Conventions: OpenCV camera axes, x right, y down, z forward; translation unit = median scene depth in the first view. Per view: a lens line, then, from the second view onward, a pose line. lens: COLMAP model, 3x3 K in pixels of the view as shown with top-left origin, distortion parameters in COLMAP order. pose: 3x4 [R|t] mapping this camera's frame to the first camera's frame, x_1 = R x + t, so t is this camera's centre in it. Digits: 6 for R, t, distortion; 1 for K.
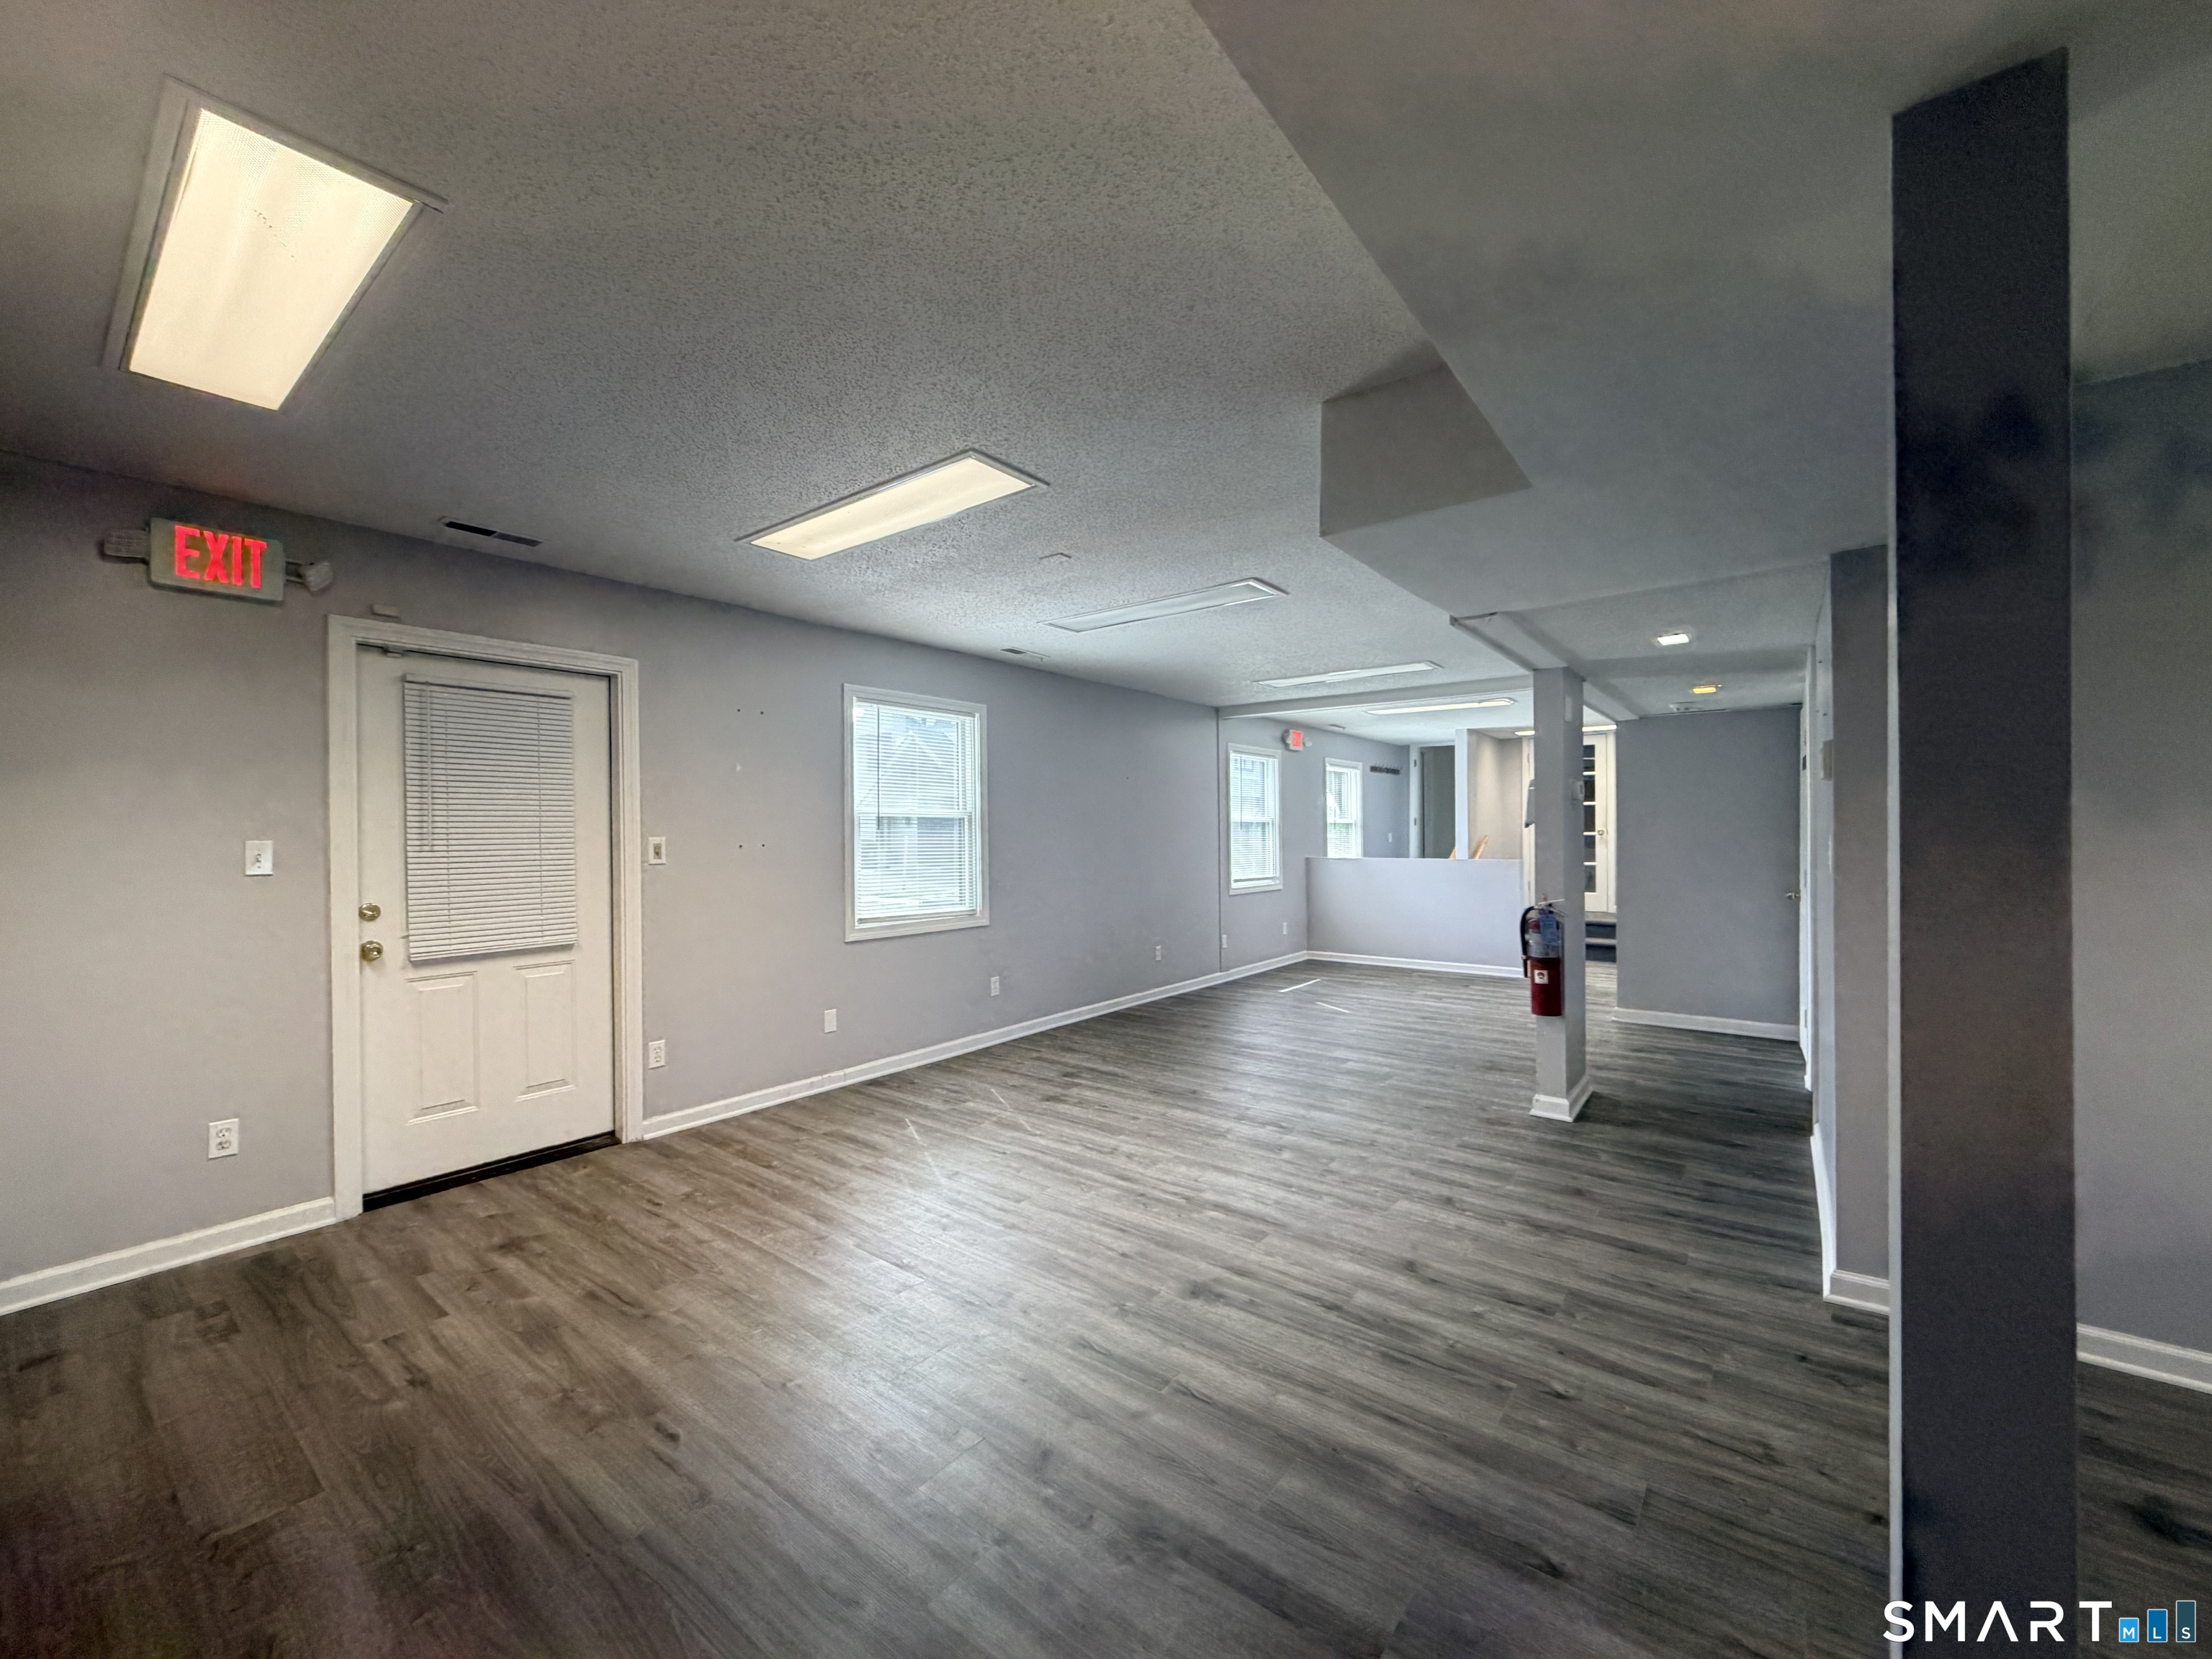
lens RADIAL K [[879.0, 0, 1101.5], [0, 879.0, 832.6], [0, 0, 1]] dist [0.000170, -0.000185]
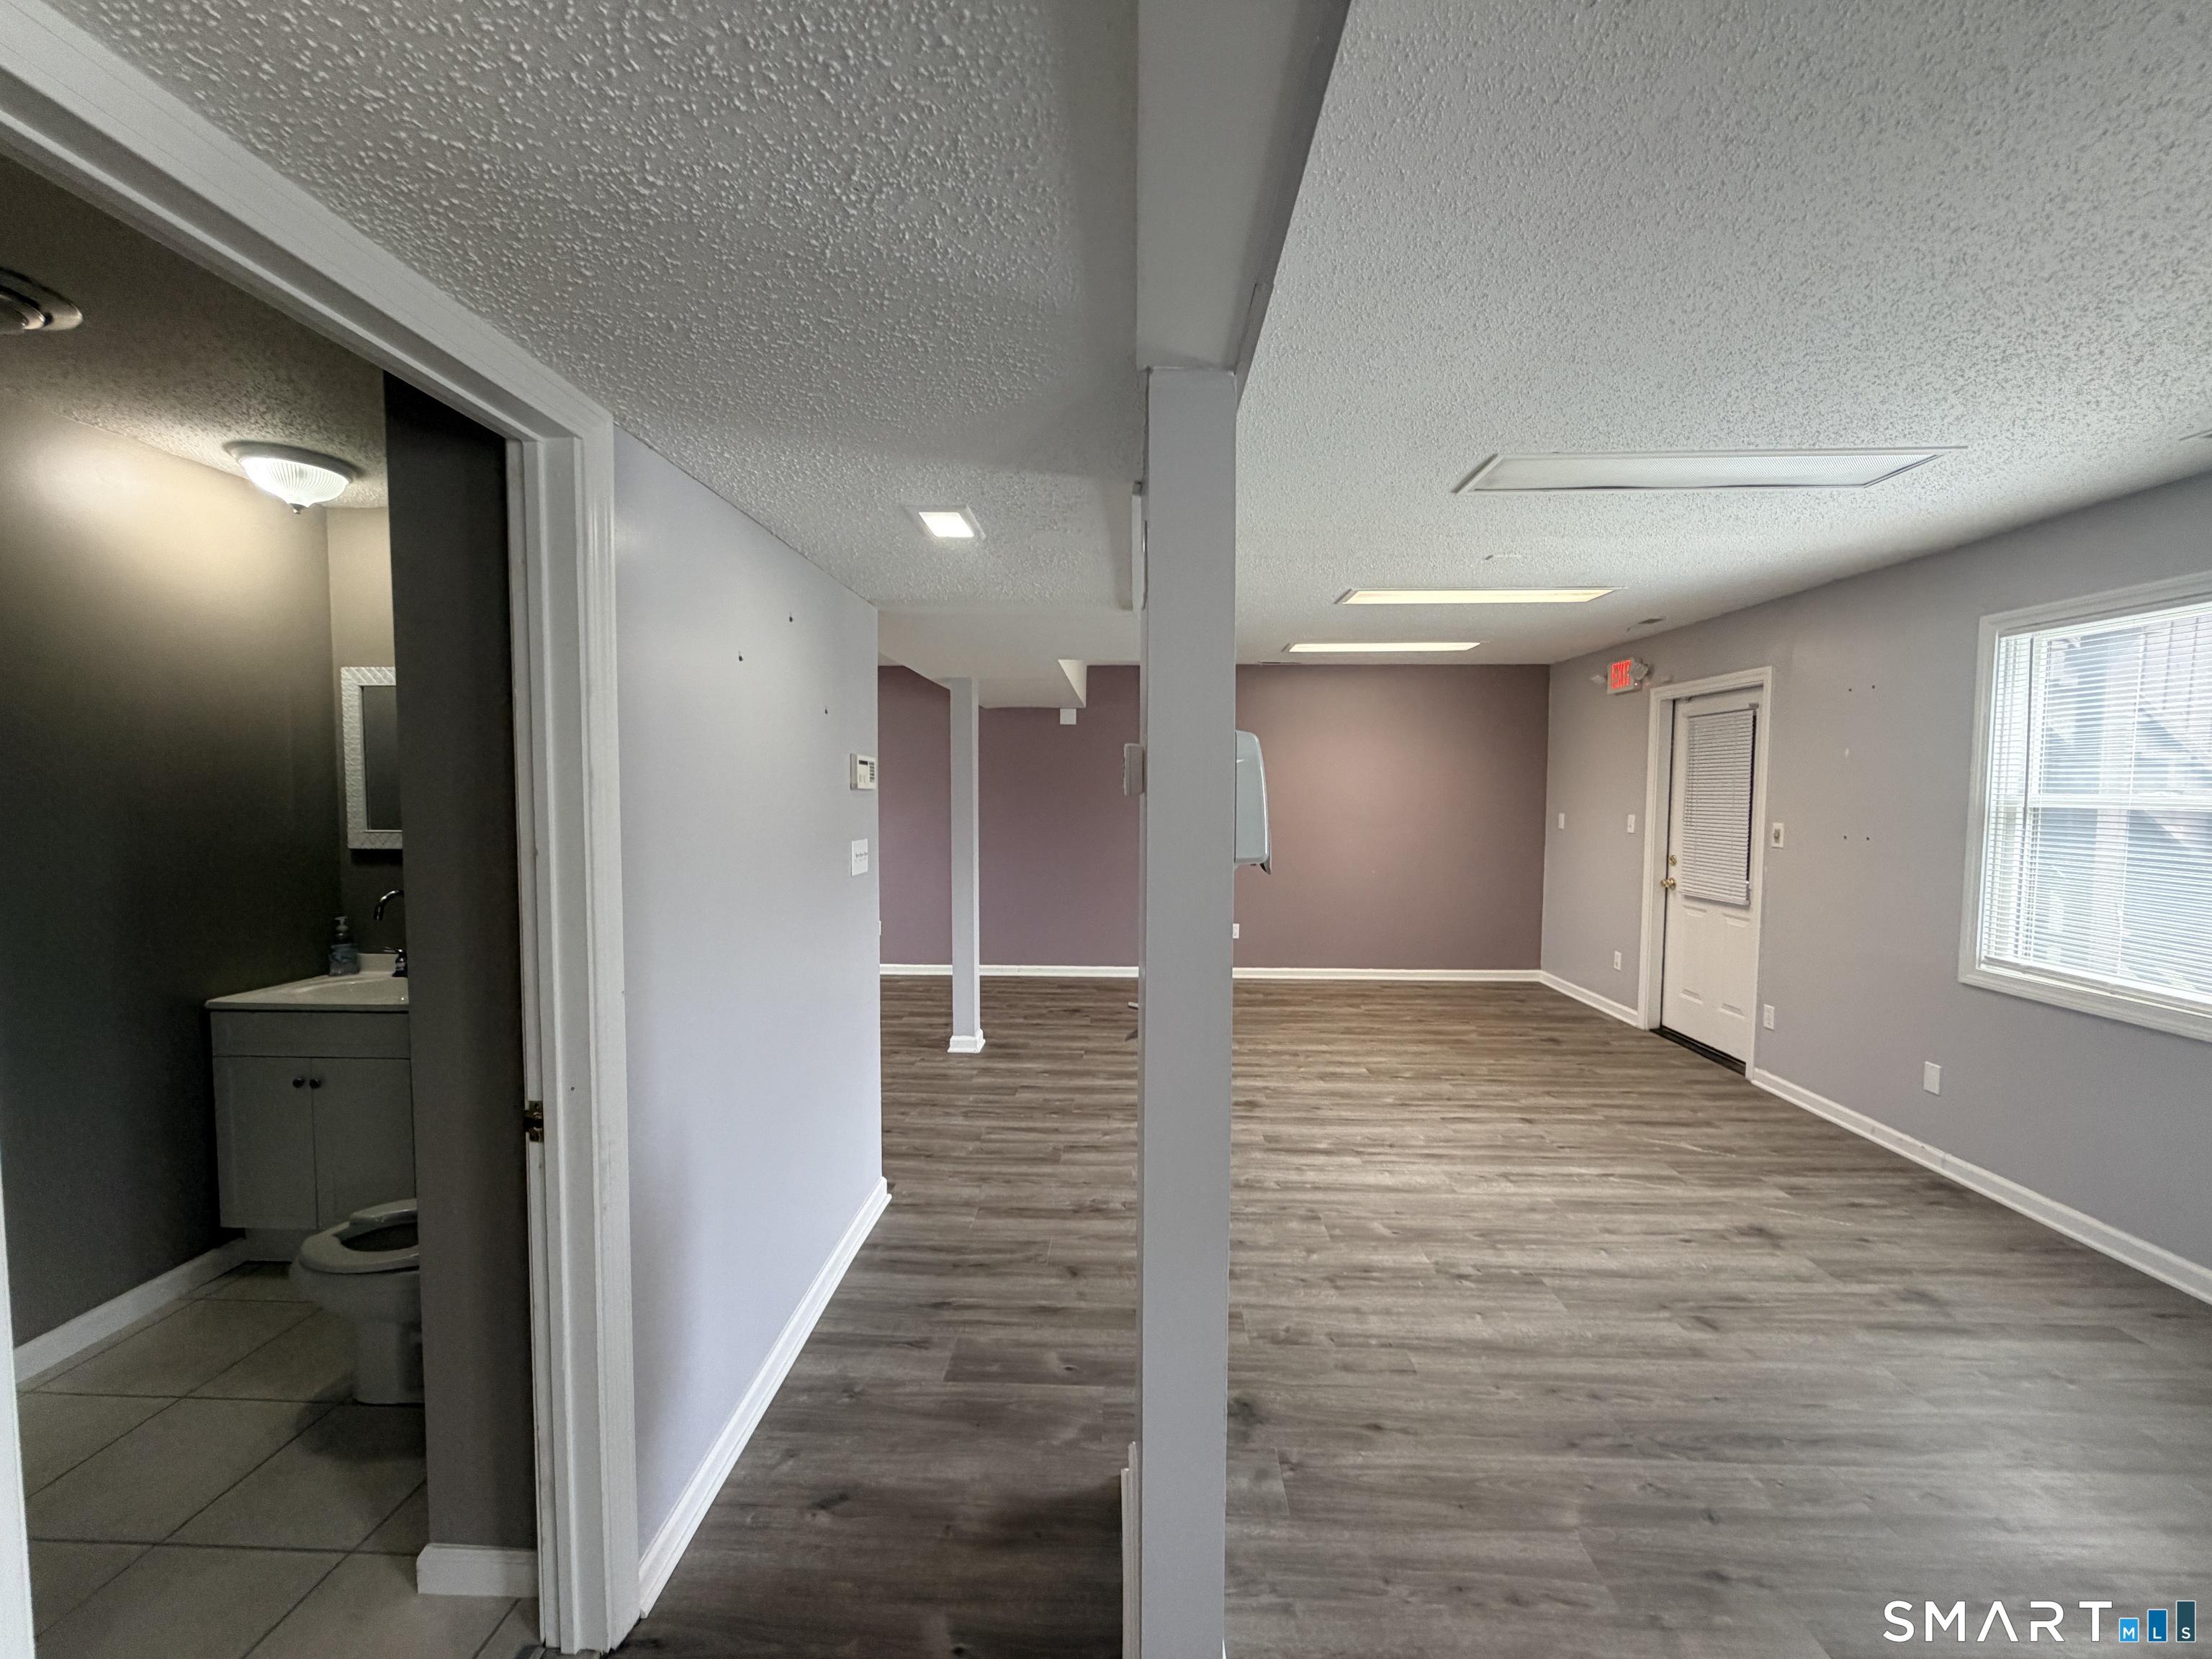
lens RADIAL K [[879.0, 0, 1101.5], [0, 879.0, 832.6], [0, 0, 1]] dist [0.000170, -0.000185]
pose [[-0.811148, 0.034485, -0.583824, 0.902520], [0.002623, 0.998465, 0.055333, -0.050585], [0.584835, 0.043352, -0.809993, 1.520493]]
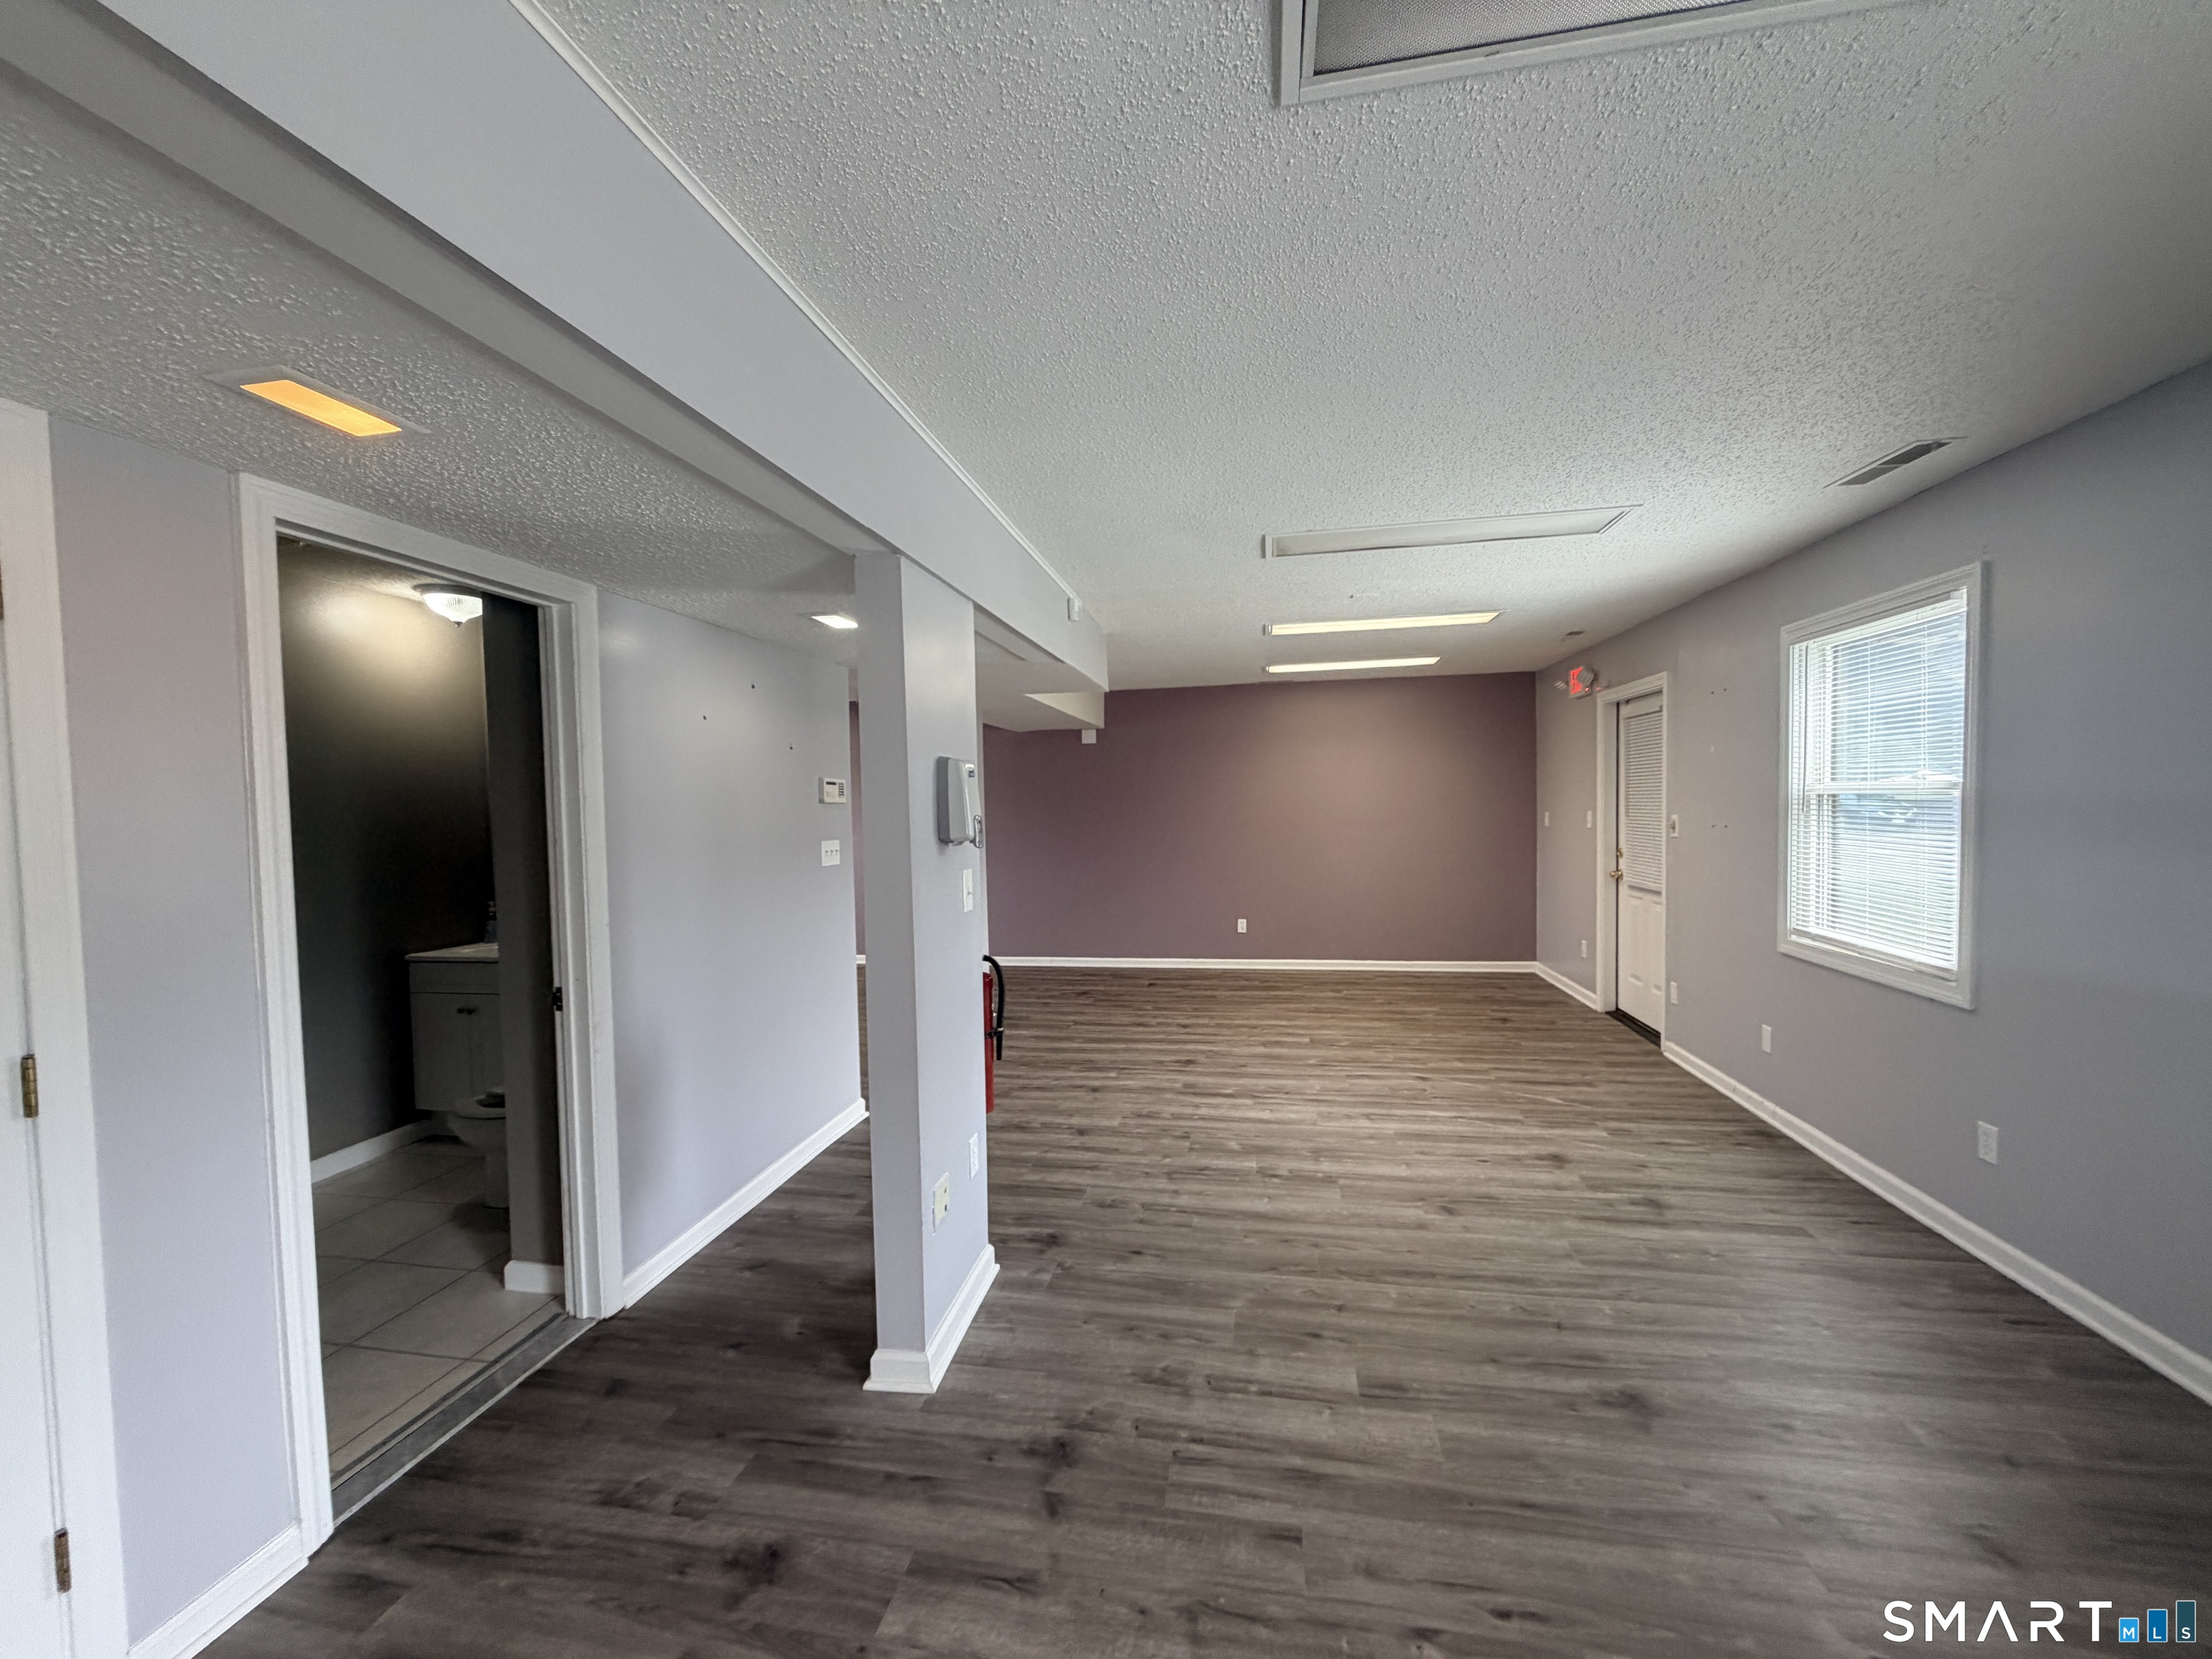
lens RADIAL K [[879.0, 0, 1101.5], [0, 879.0, 832.6], [0, 0, 1]] dist [0.000170, -0.000185]
pose [[-0.886978, 0.041859, -0.459911, 0.815203], [0.027505, 0.998904, 0.037871, -0.041672], [0.460992, 0.020941, -0.887157, 1.858817]]
